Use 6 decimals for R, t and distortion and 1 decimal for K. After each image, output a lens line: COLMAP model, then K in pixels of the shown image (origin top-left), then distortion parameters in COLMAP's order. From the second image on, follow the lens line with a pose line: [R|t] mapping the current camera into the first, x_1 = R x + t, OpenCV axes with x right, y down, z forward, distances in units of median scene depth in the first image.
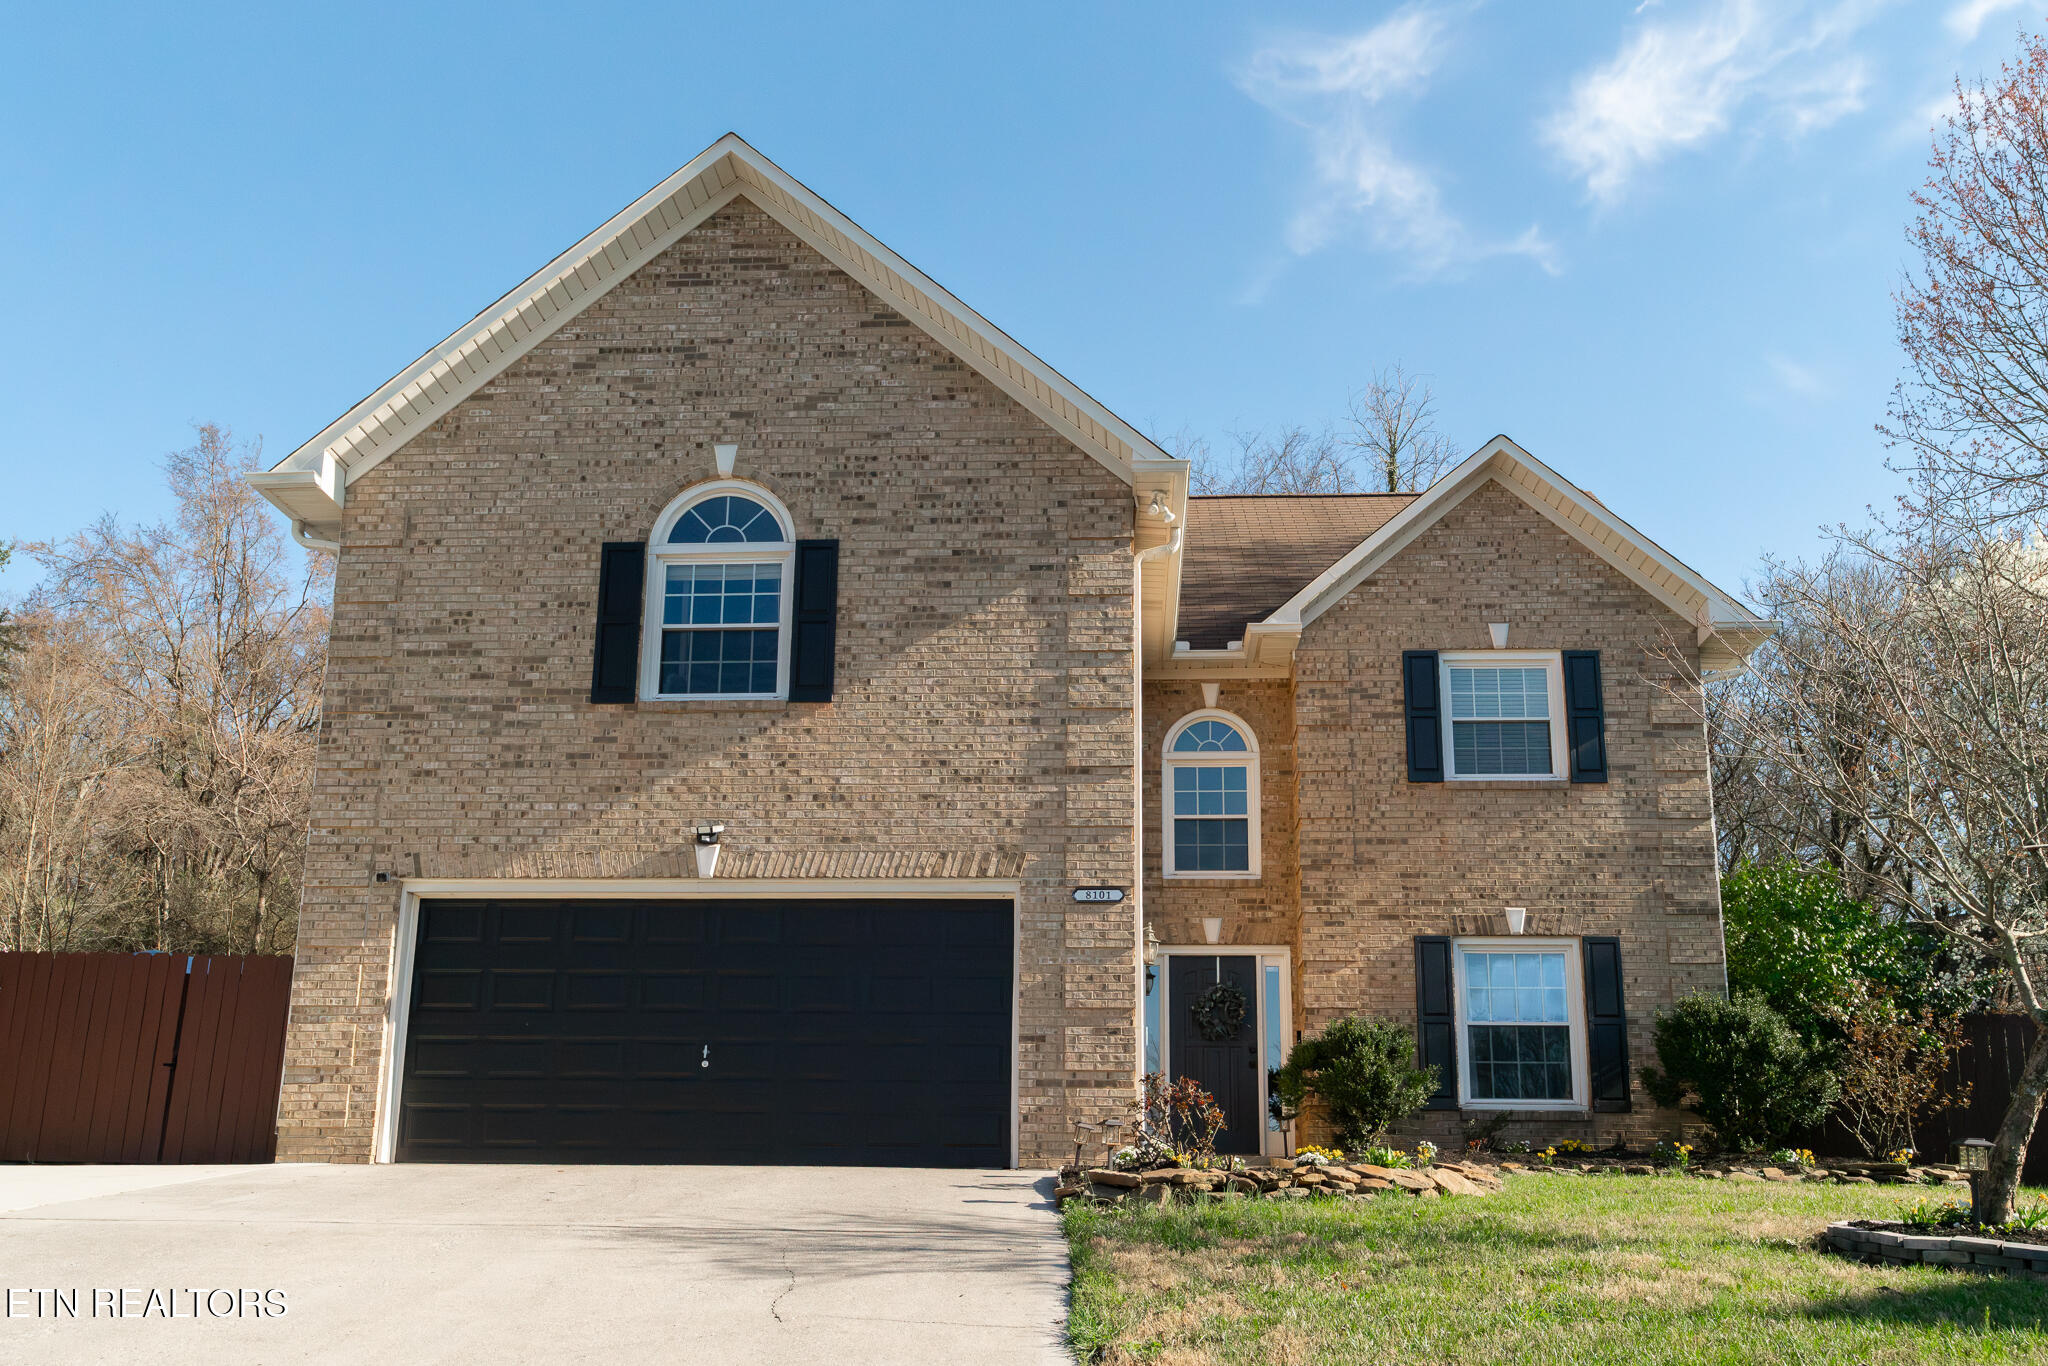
lens RADIAL K [[1866.1, 0, 1024.0], [0, 1866.1, 685.3], [0, 0, 1]] dist [0.004688, 0.002532]
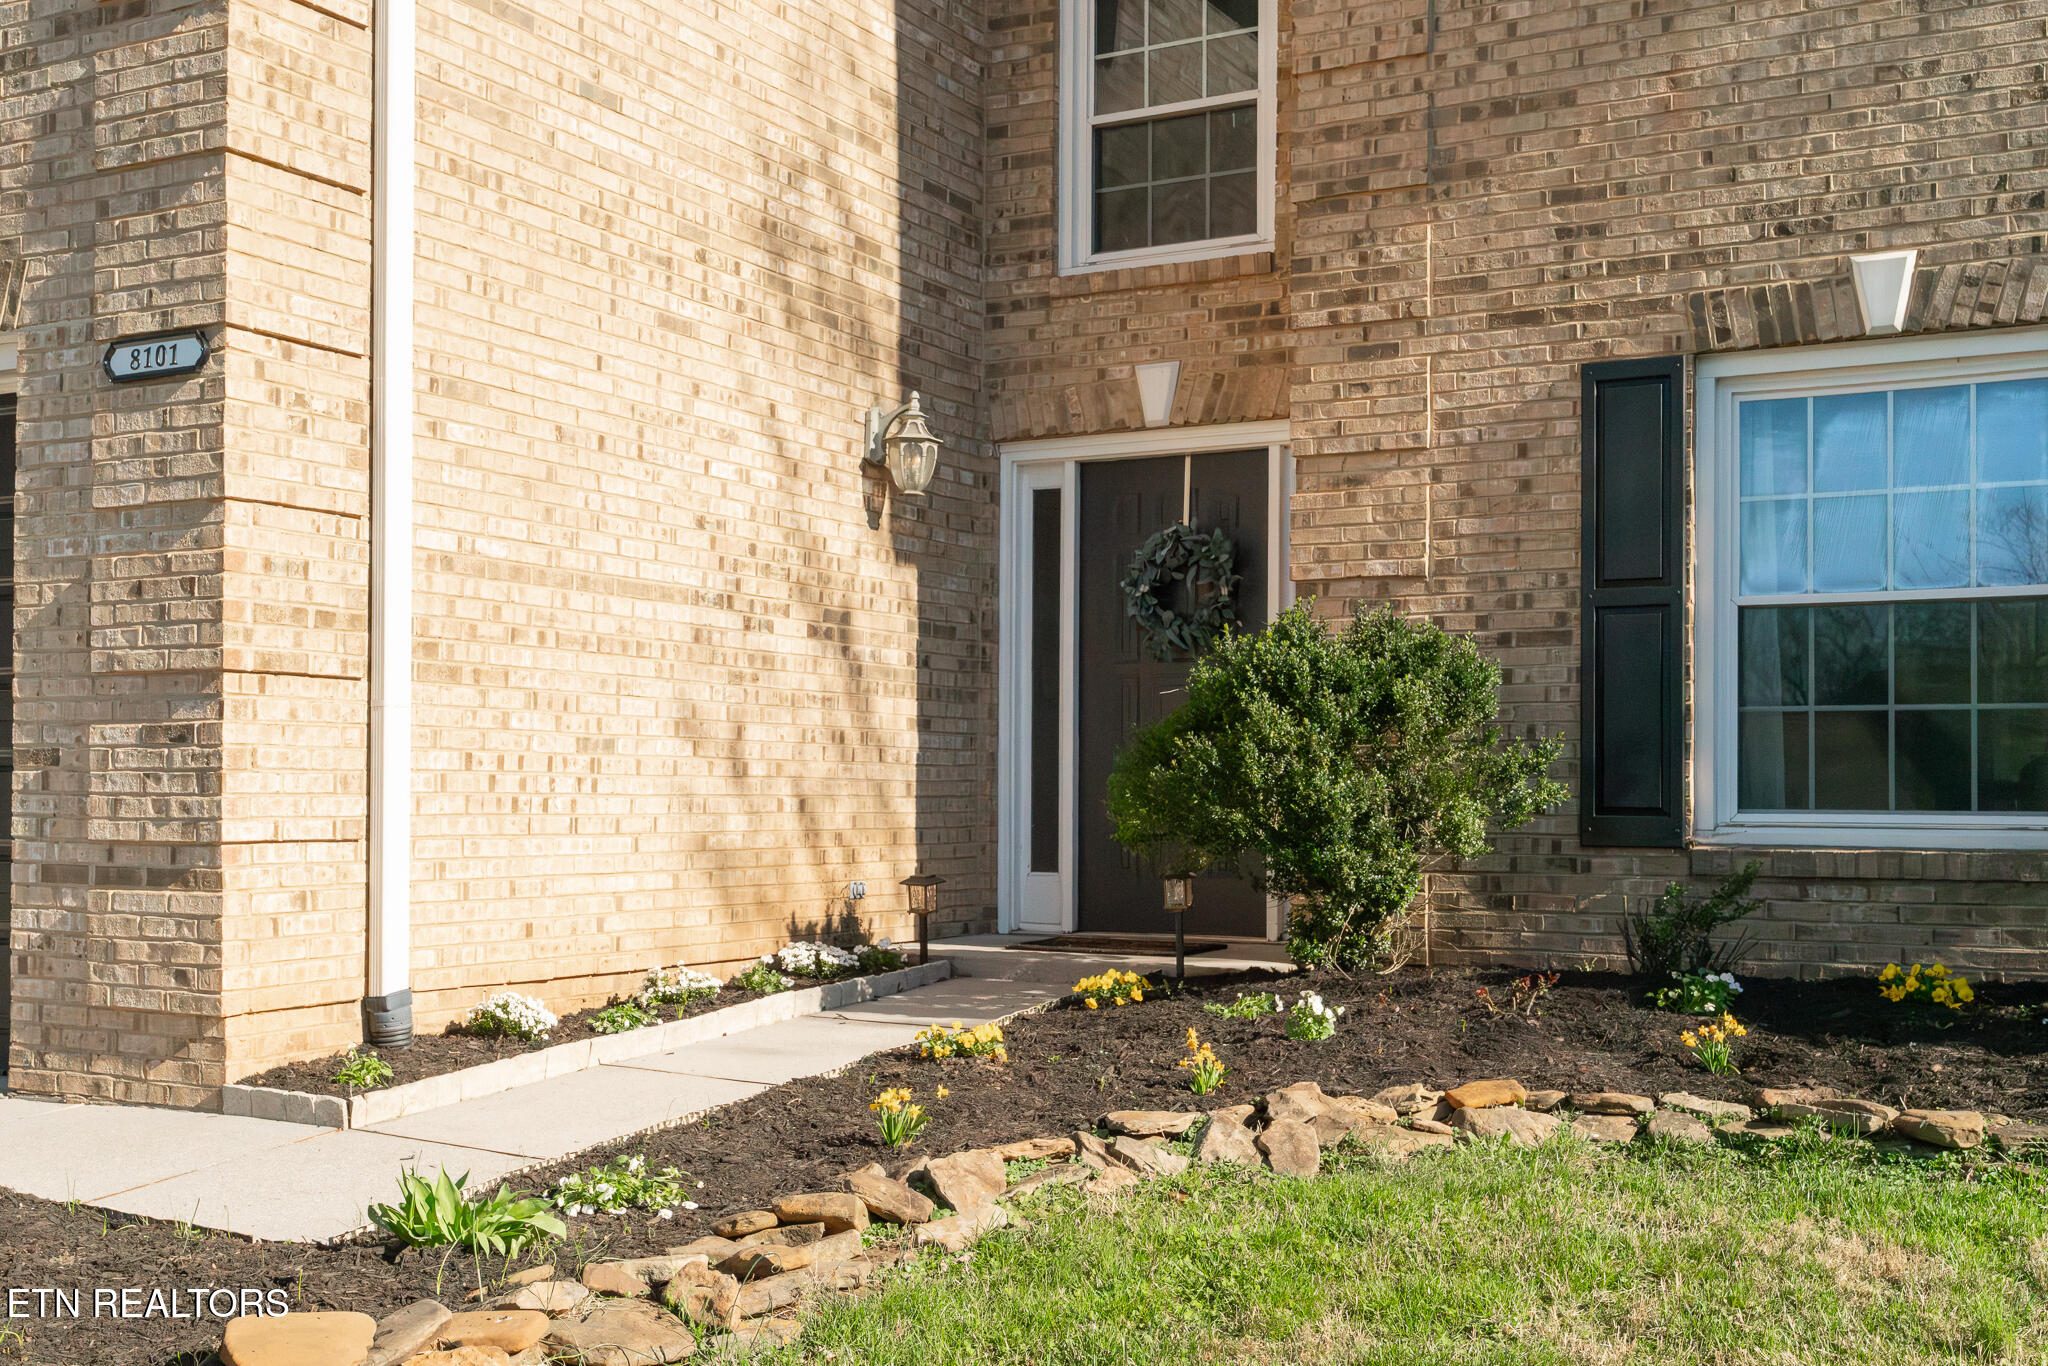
lens RADIAL K [[2353.5, 0, 1024.1], [0, 2353.5, 684.0], [0, 0, 1]] dist [0.010030, 0.000000]
pose [[0.880974, -0.025749, -0.472464, 0.325412], [0.141929, 0.966920, 0.211948, 0.082914], [0.451378, -0.253777, 0.855485, 0.553982]]
